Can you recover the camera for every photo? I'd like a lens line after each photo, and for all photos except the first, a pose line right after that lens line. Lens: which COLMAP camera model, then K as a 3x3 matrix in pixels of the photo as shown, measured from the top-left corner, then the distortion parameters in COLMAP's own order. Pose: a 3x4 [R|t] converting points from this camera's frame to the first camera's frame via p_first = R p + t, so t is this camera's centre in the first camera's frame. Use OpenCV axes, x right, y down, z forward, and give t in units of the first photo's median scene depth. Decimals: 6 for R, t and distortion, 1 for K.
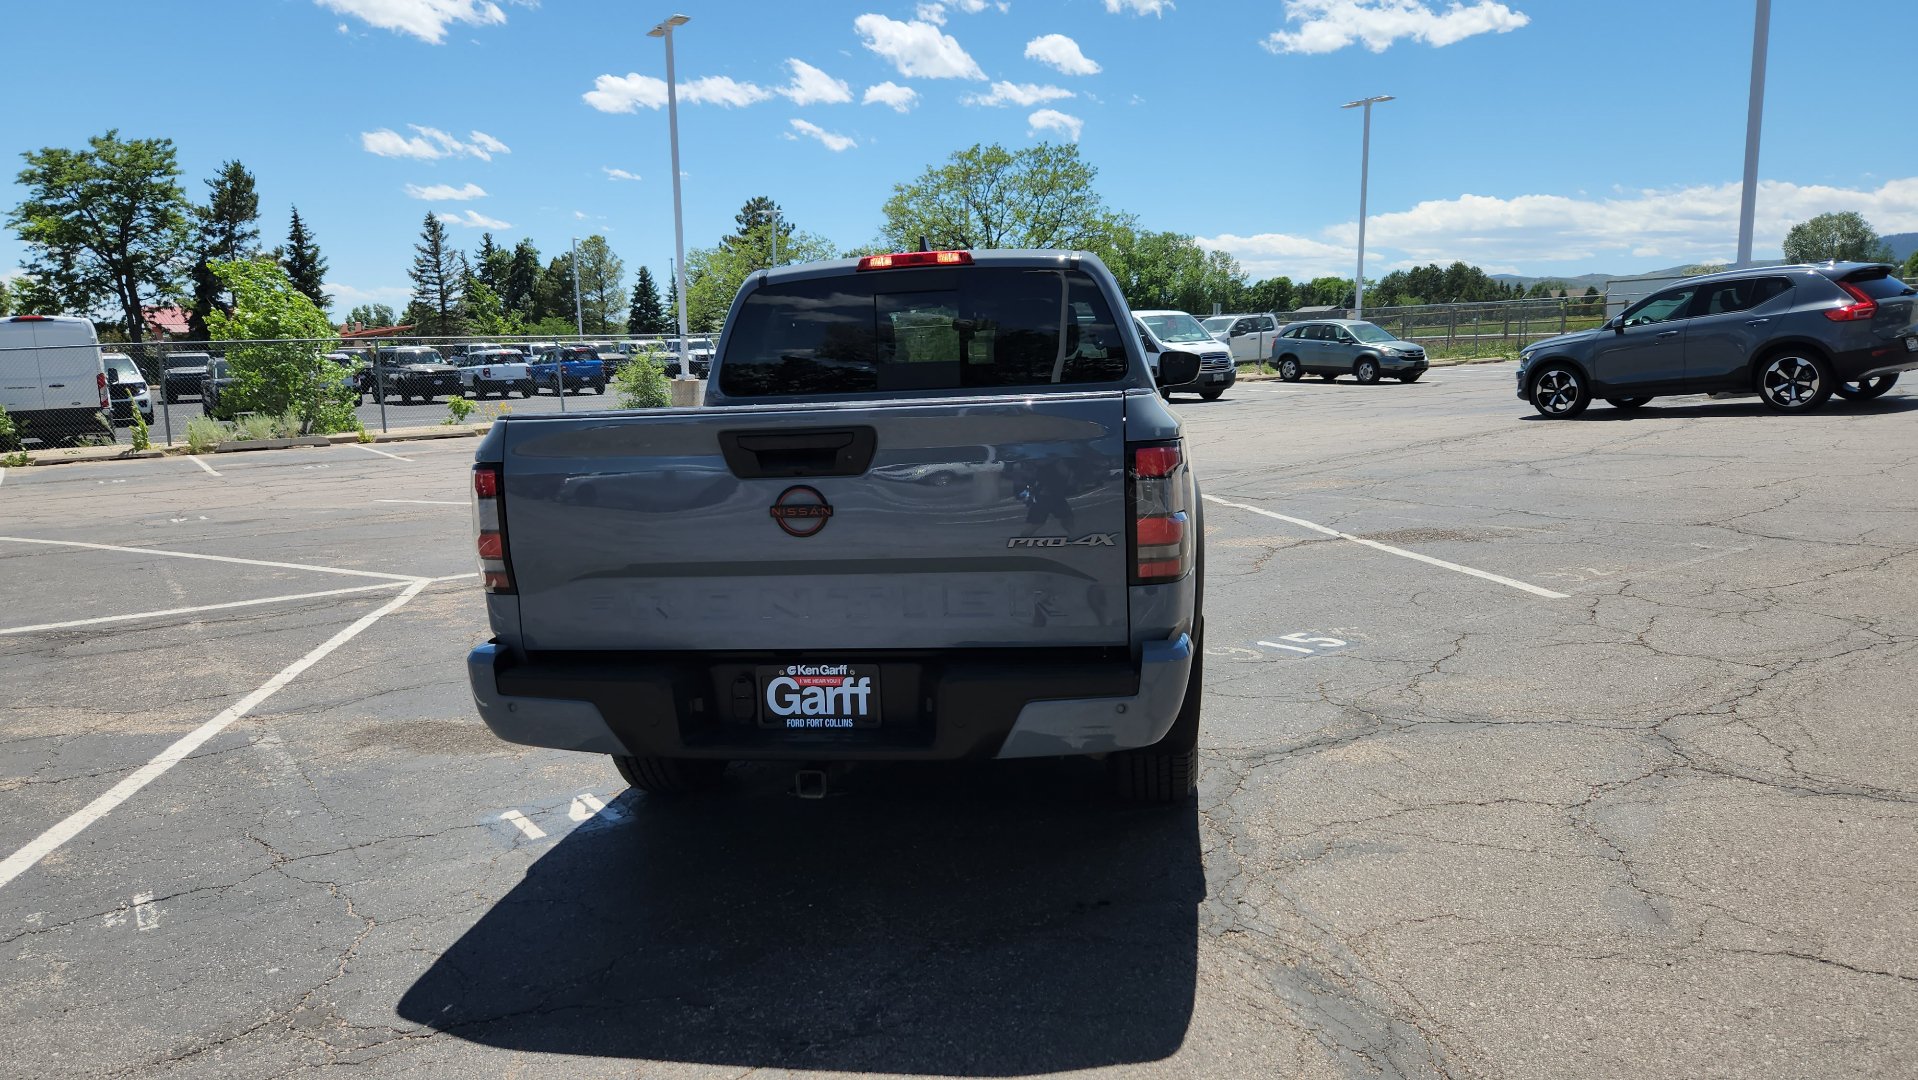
lens RADIAL K [[1283.6, 0, 922.8], [0, 1283.6, 533.1], [0, 0, 1]] dist [0.071233, -0.059815]
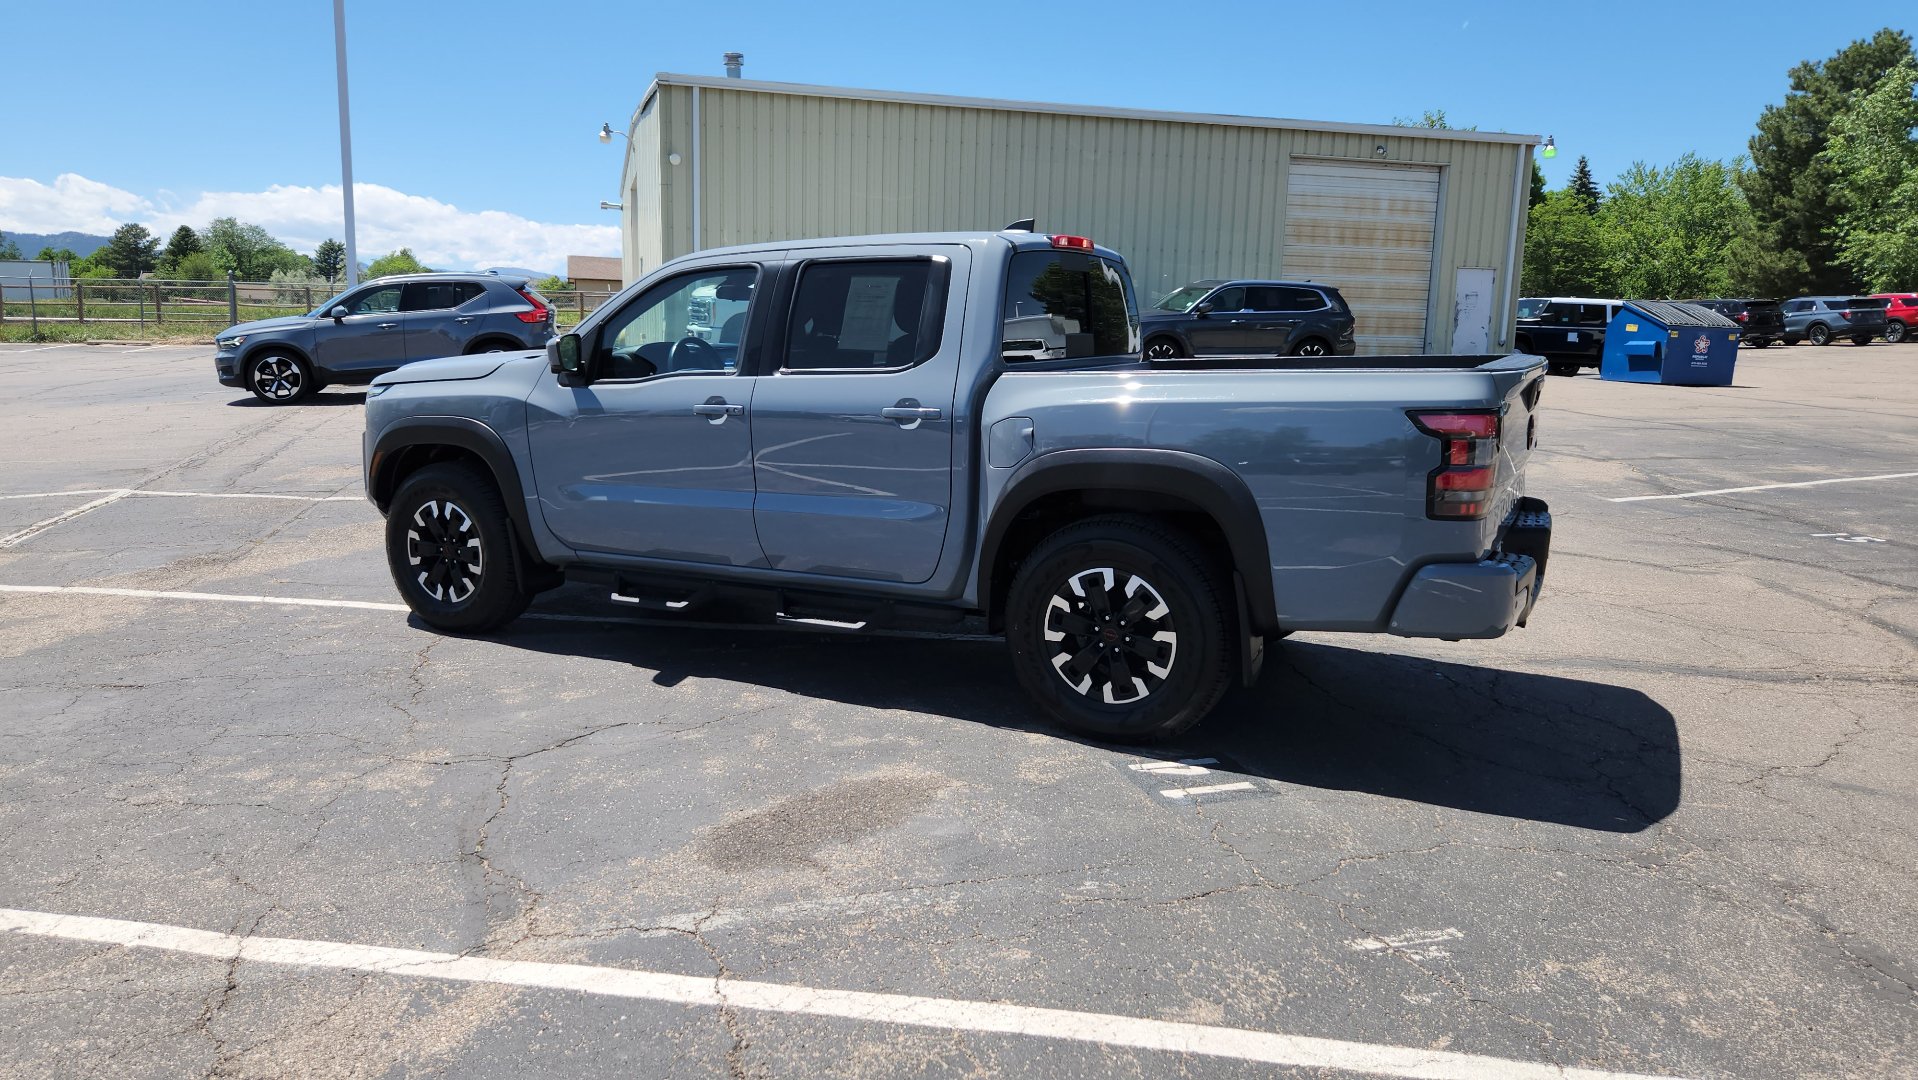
lens RADIAL K [[1283.6, 0, 920.8], [0, 1283.6, 534.6], [0, 0, 1]] dist [0.071233, -0.059815]
pose [[0.325699, -0.114287, 0.938541, -0.301927], [0.109382, 0.990557, 0.082663, -0.017526], [-0.939125, 0.075736, 0.335125, 0.201903]]
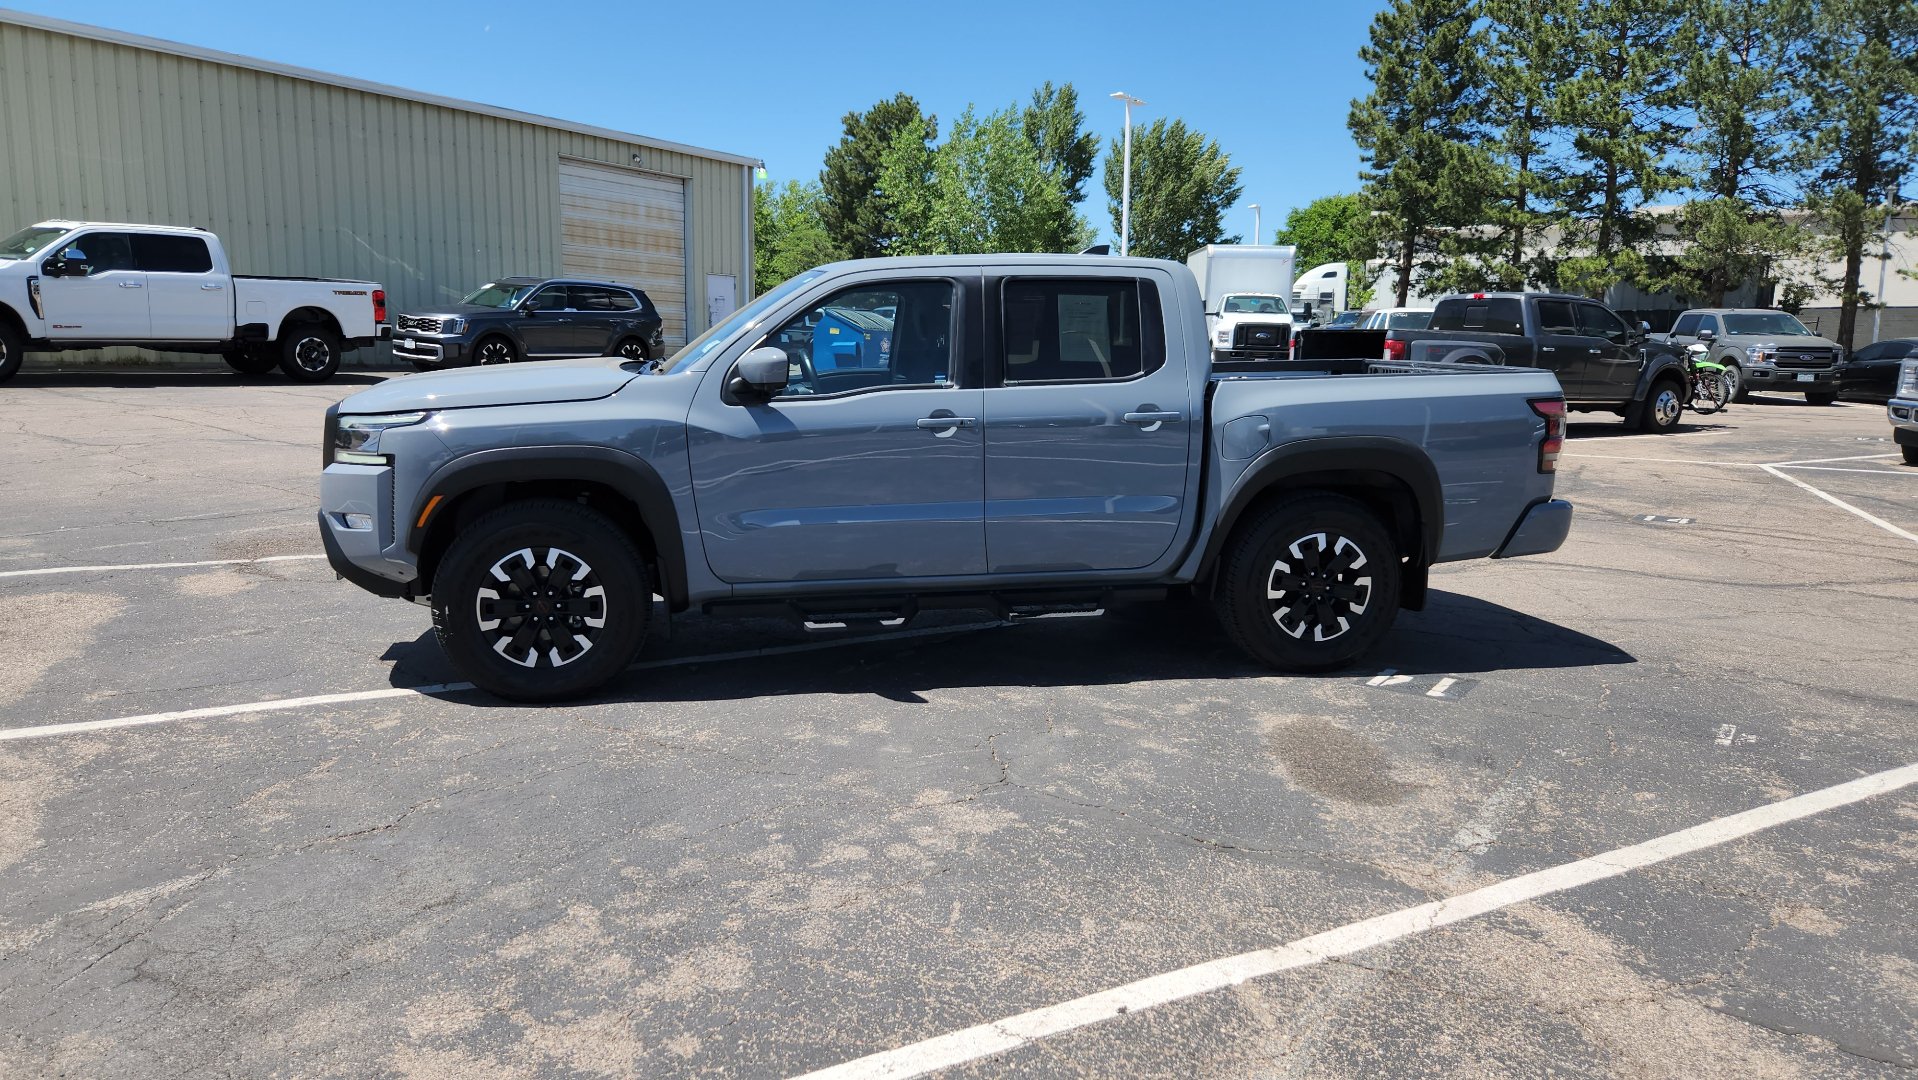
lens RADIAL K [[1283.6, 0, 932.8], [0, 1283.6, 539.5], [0, 0, 1]] dist [0.071233, -0.059815]
pose [[-0.350293, -0.120099, 0.928909, -0.316438], [0.125813, 0.976724, 0.173726, -0.052113], [-0.928152, 0.177723, -0.327029, 0.445380]]
